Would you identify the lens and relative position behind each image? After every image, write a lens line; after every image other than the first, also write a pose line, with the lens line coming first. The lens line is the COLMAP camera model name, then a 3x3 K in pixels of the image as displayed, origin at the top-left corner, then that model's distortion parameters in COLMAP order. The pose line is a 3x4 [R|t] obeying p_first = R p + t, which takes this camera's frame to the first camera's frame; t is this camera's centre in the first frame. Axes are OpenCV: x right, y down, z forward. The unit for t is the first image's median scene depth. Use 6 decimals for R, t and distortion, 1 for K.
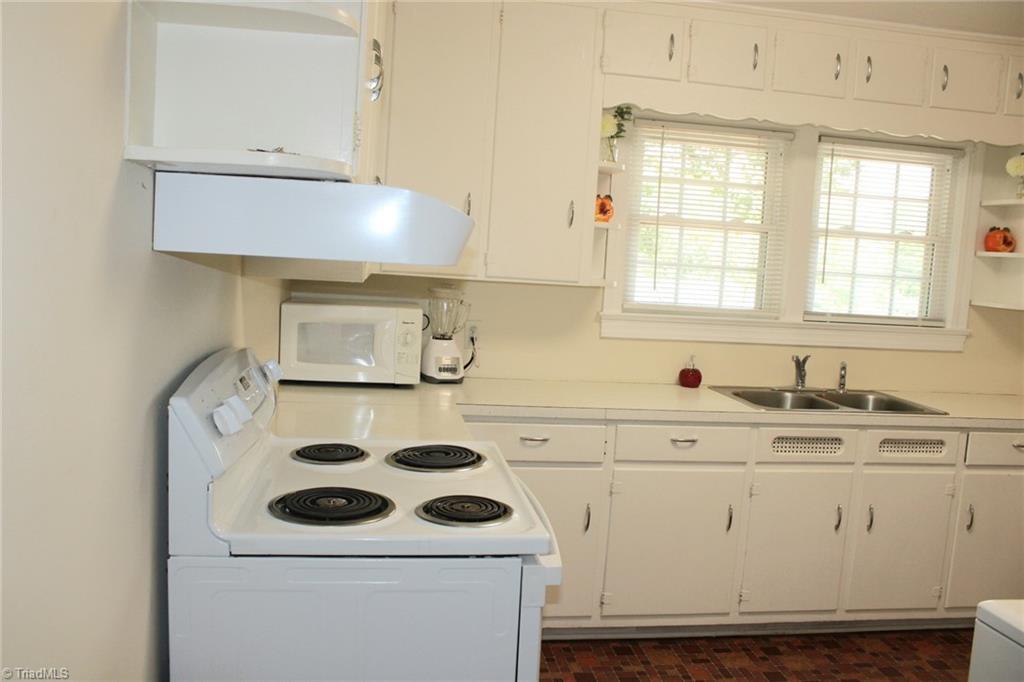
lens RADIAL K [[858.9, 0, 512.0], [0, 858.9, 341.0], [0, 0, 1]] dist [-0.182658, 0.187497]
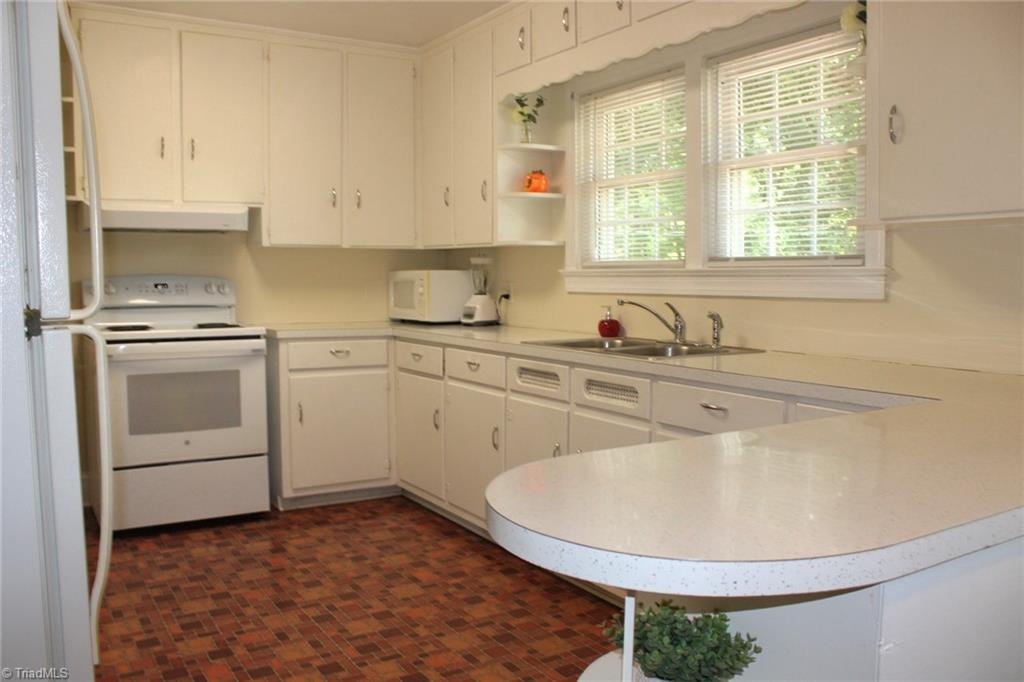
lens RADIAL K [[858.9, 0, 512.0], [0, 858.9, 341.0], [0, 0, 1]] dist [-0.182658, 0.187497]
pose [[0.396280, 0.013361, -0.918033, 1.255170], [-0.072461, 0.997230, -0.016765, 0.095335], [0.915266, 0.073165, 0.396150, 0.535629]]
